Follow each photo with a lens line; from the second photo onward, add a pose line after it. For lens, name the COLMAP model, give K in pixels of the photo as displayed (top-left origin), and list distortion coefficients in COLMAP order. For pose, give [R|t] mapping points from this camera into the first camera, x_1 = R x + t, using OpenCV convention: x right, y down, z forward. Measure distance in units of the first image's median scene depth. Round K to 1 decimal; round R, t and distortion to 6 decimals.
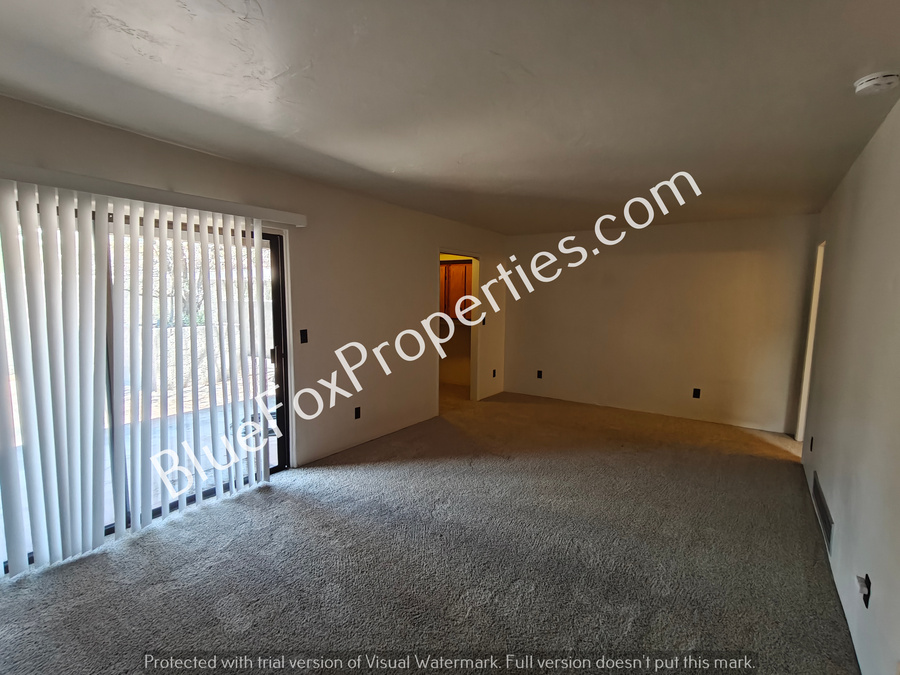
lens RADIAL K [[427.3, 0, 447.3], [0, 427.3, 337.3], [0, 0, 1]] dist [-0.015680, 0.003321]
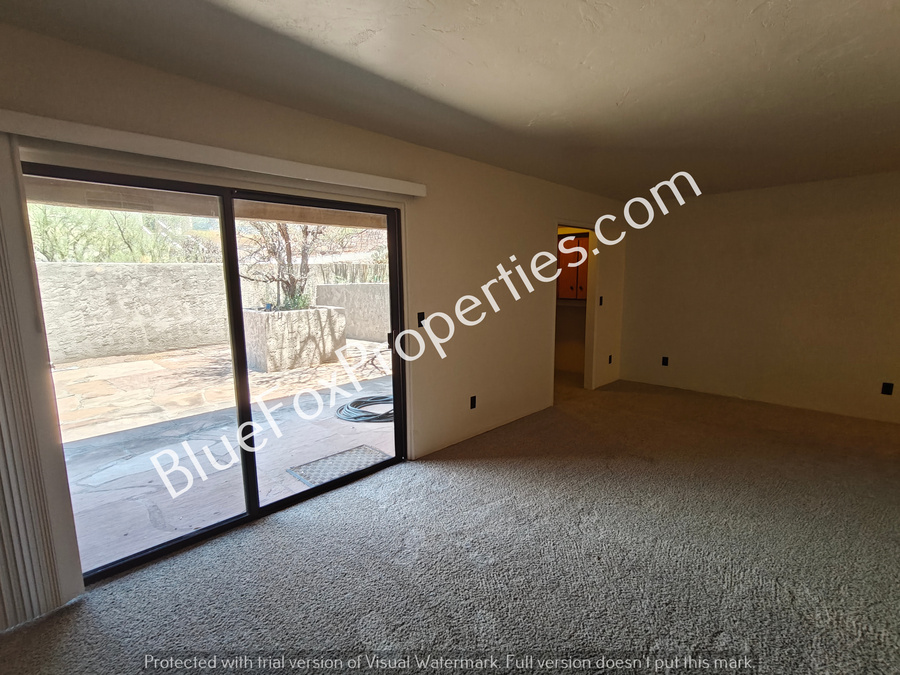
lens RADIAL K [[427.3, 0, 446.6], [0, 427.3, 336.9], [0, 0, 1]] dist [-0.015680, 0.003321]
pose [[0.982702, 0.003176, -0.185169, -0.129319], [0.004537, 0.999140, 0.041214, -0.003646], [0.185141, -0.041341, 0.981842, 0.119040]]
